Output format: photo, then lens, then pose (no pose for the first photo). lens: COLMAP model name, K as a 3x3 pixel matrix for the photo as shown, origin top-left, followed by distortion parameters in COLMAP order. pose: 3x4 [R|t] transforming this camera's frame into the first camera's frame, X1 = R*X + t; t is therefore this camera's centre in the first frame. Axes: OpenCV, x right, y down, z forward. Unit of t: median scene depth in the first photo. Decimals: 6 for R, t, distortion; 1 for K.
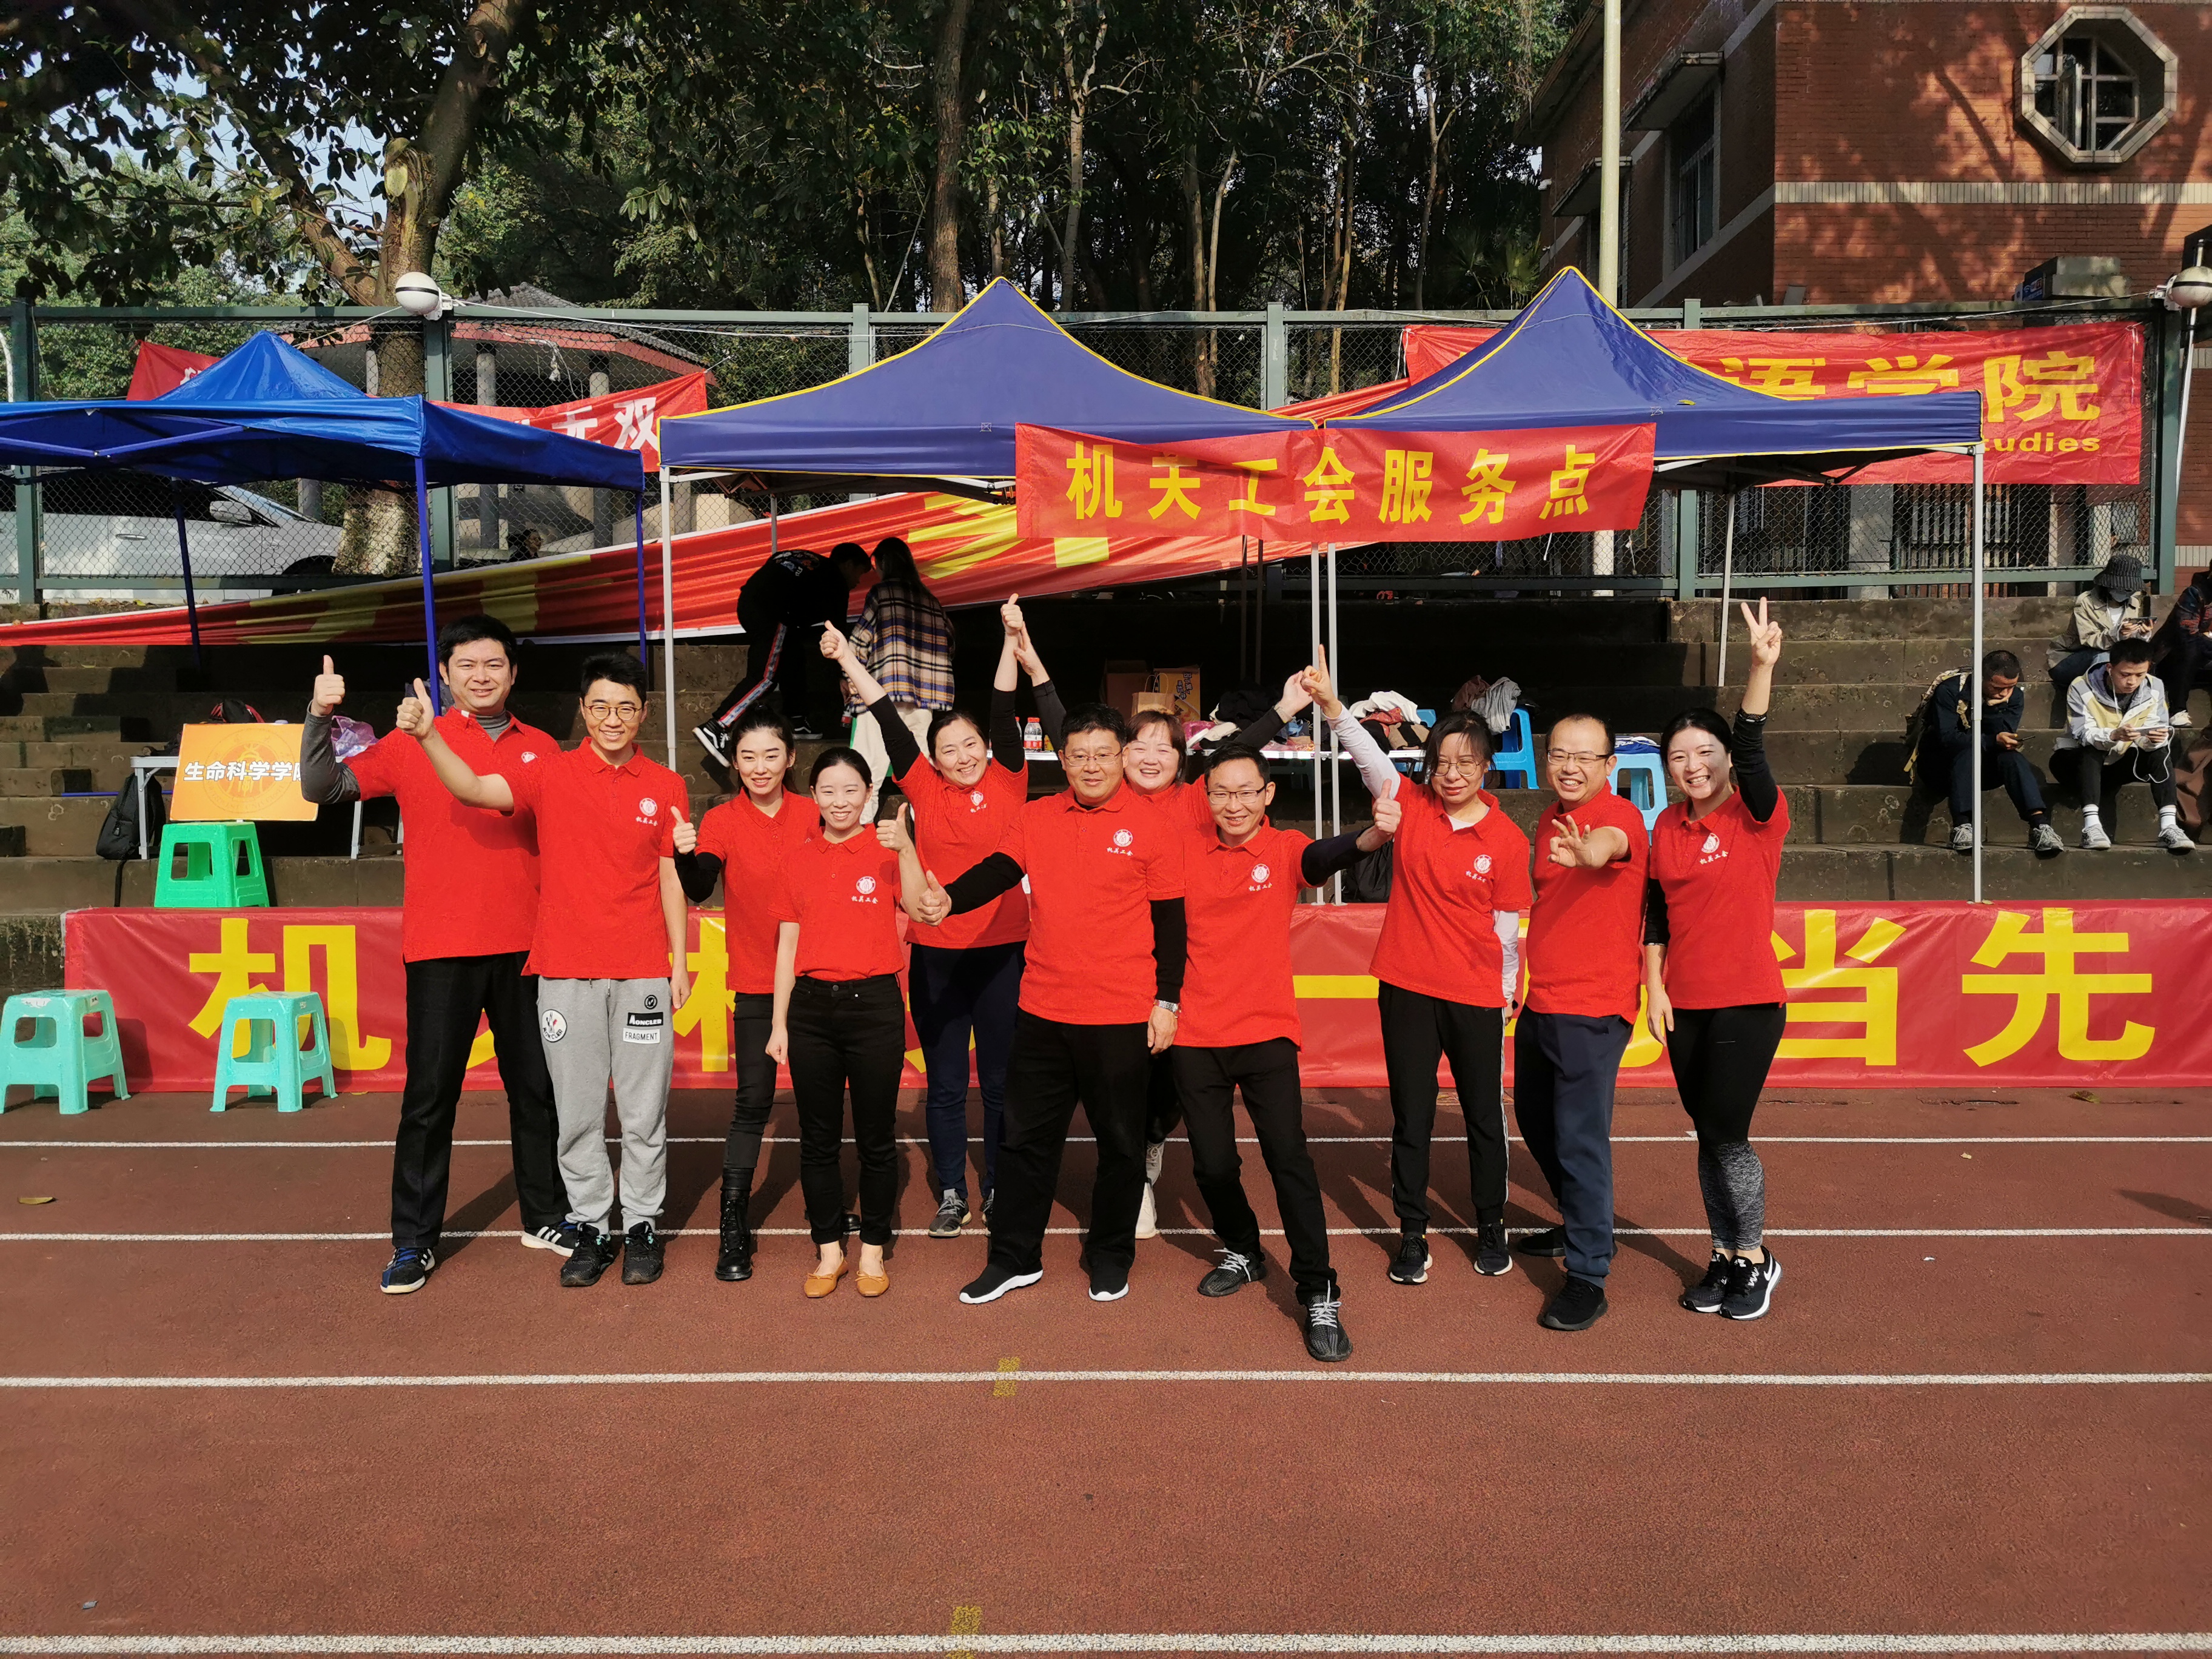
lens RADIAL K [[1721.3, 0, 1105.5], [0, 1721.3, 829.8], [0, 0, 1]] dist [0.041627, -0.058360]
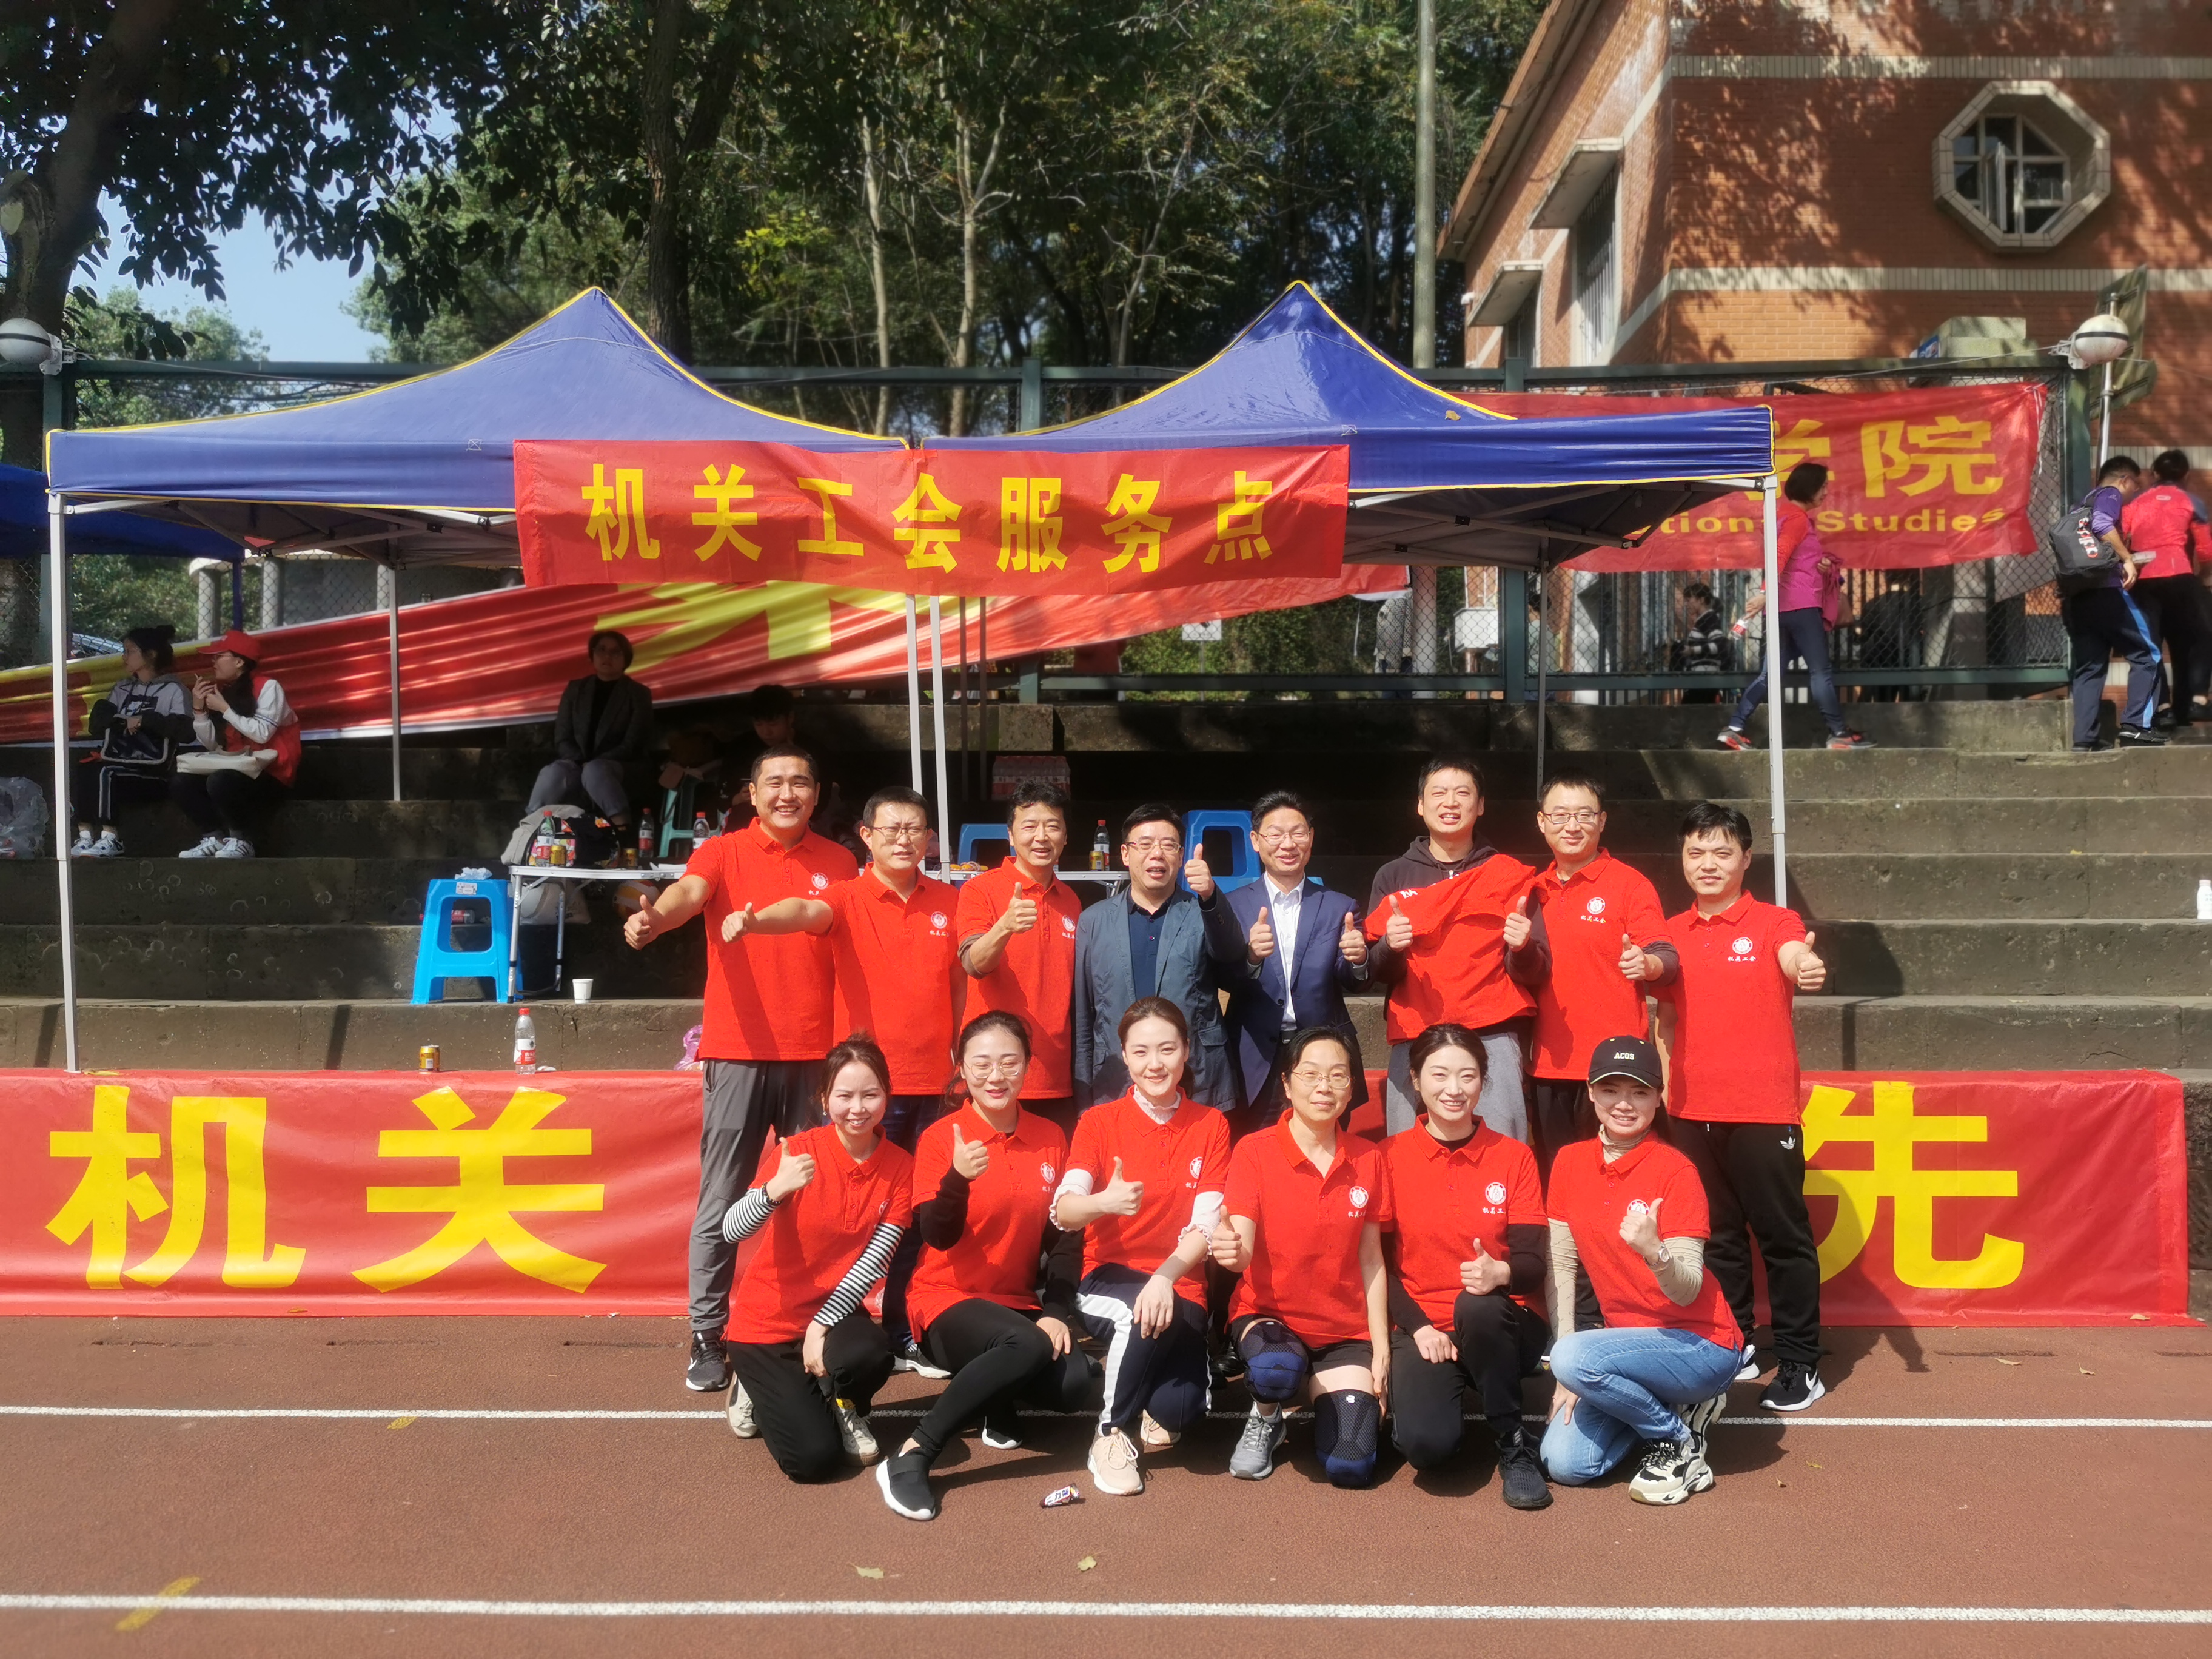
lens RADIAL K [[1721.3, 0, 1105.6], [0, 1721.3, 836.6], [0, 0, 1]] dist [0.041627, -0.058360]
pose [[0.999944, 0.003733, -0.009921, 0.144433], [-0.004526, 0.996693, -0.081128, 0.001721], [0.009585, 0.081168, 0.996654, 0.162127]]
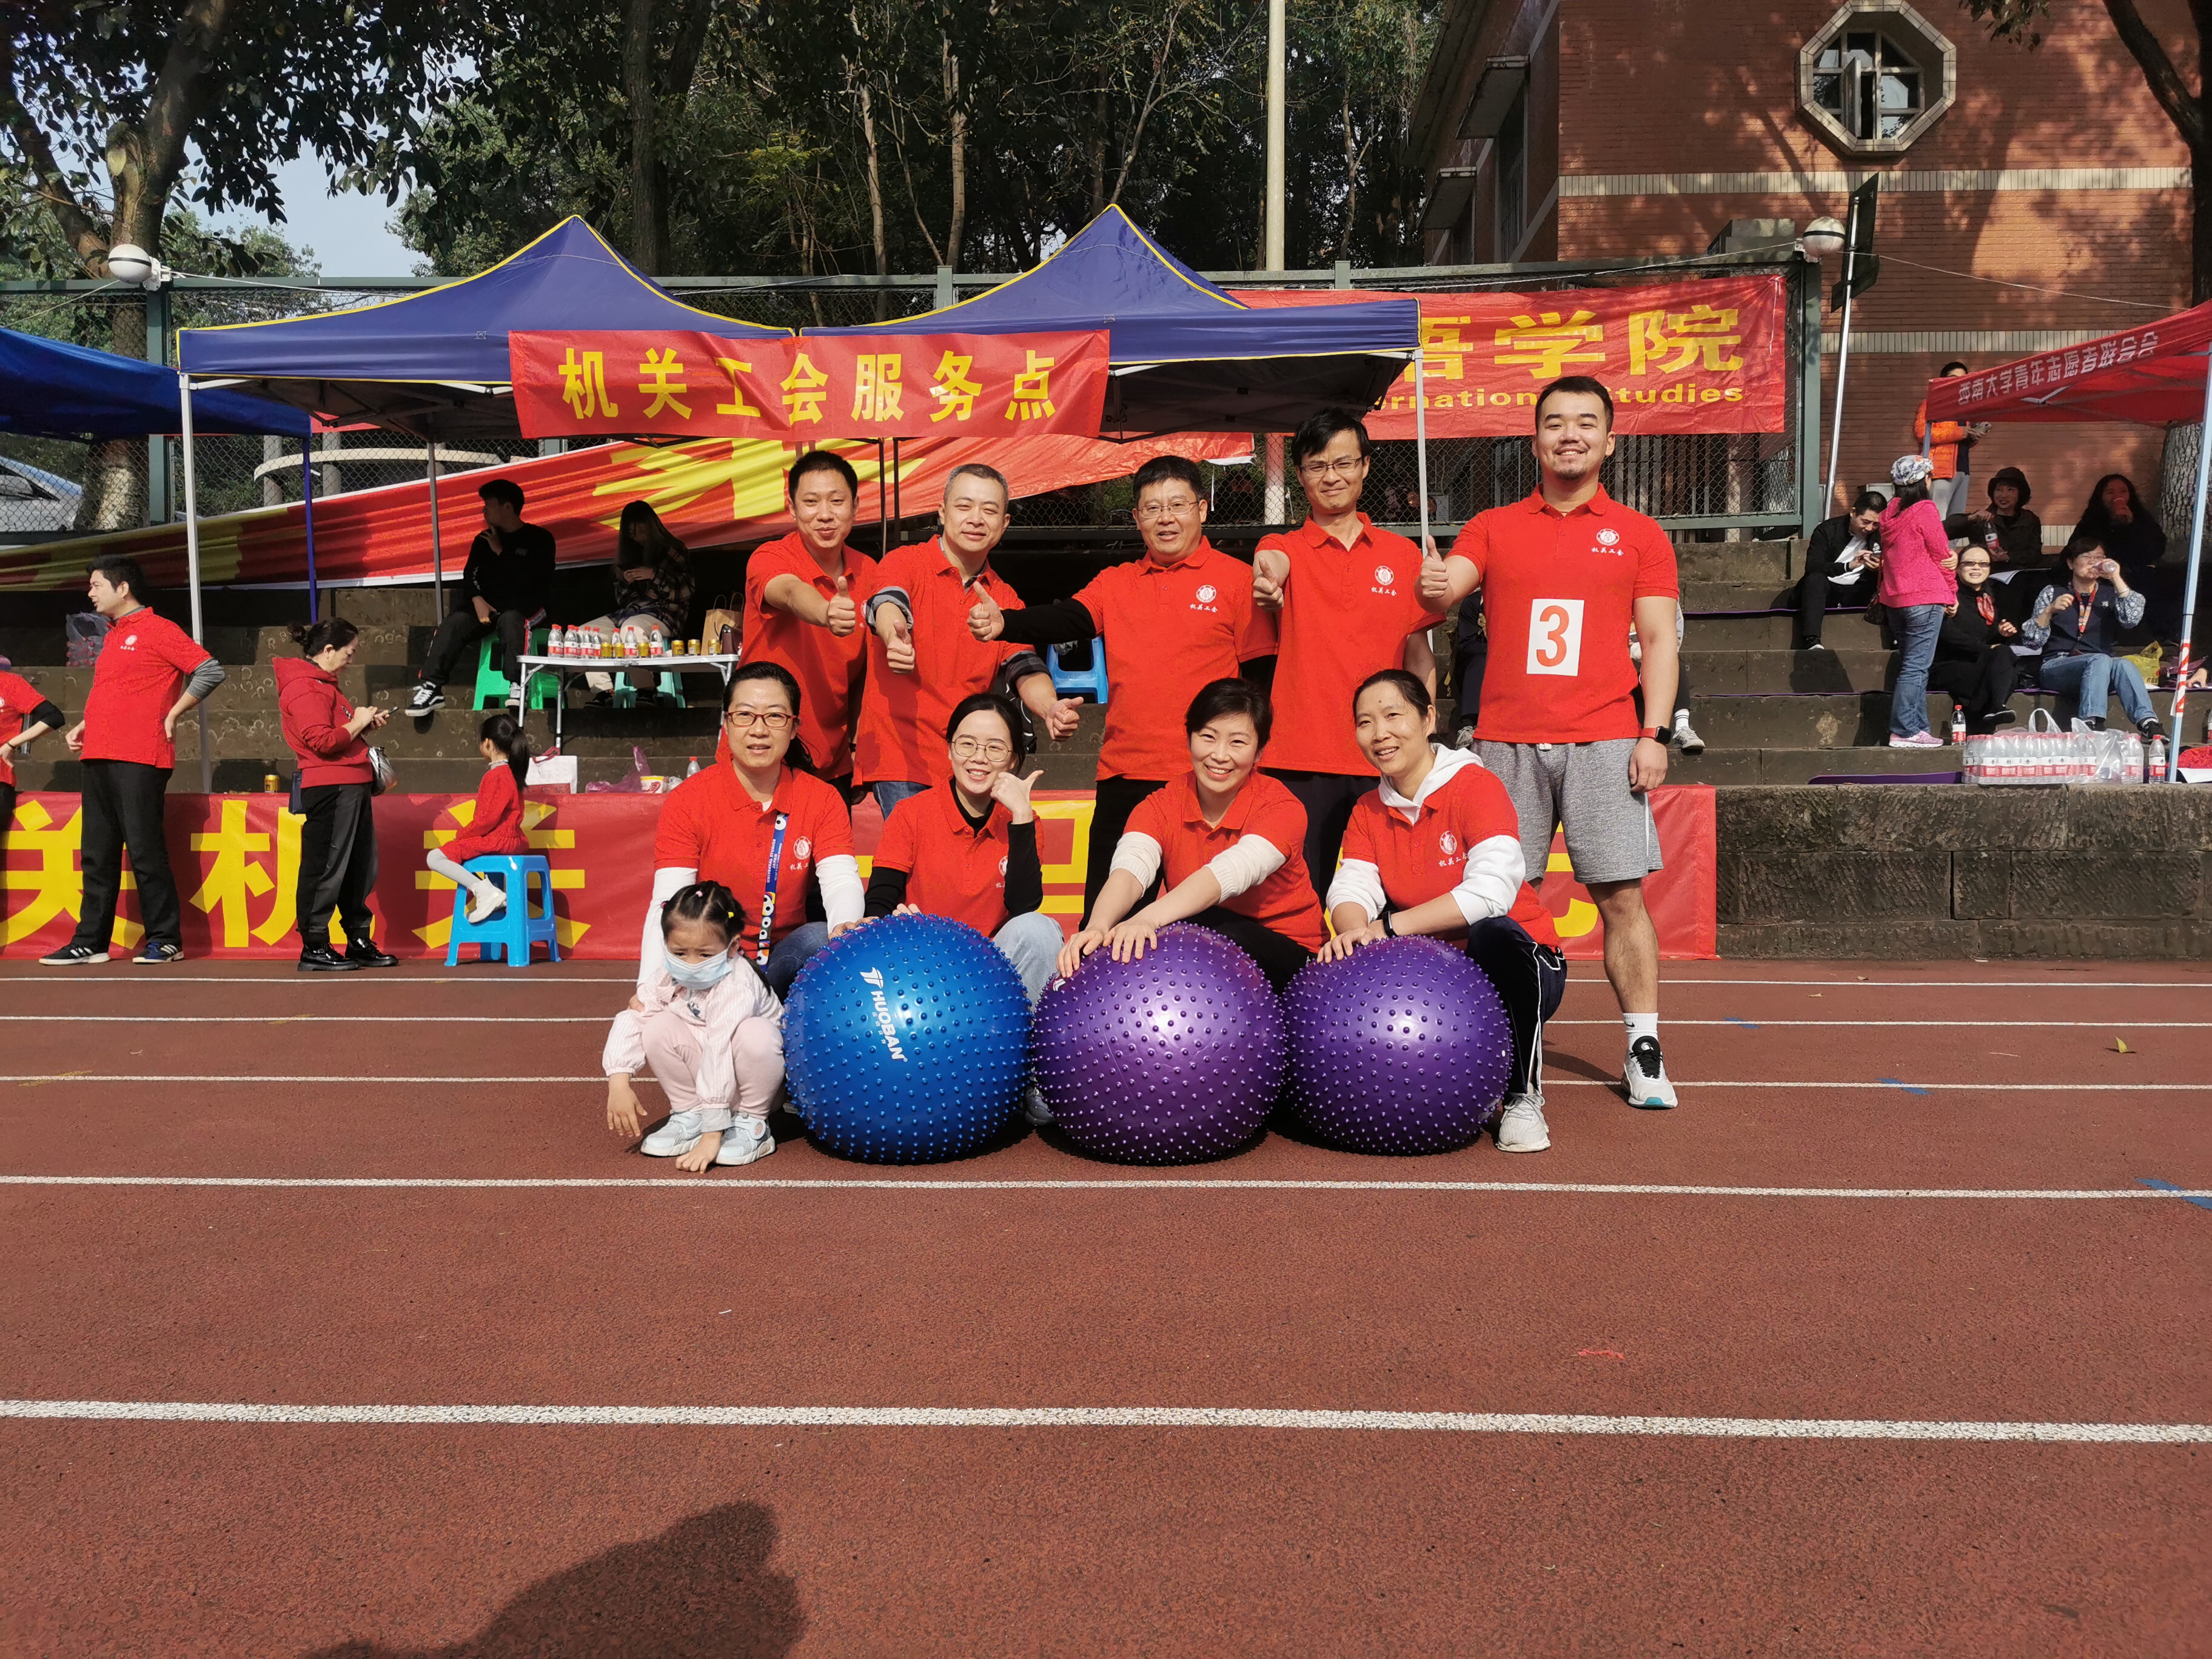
lens RADIAL K [[1721.3, 0, 1108.0], [0, 1721.3, 836.4], [0, 0, 1]] dist [0.041627, -0.058360]
pose [[0.999244, 0.001048, -0.038866, 0.238595], [-0.002288, 0.999489, -0.031892, 0.073256], [0.038813, 0.031957, 0.998735, -0.031785]]
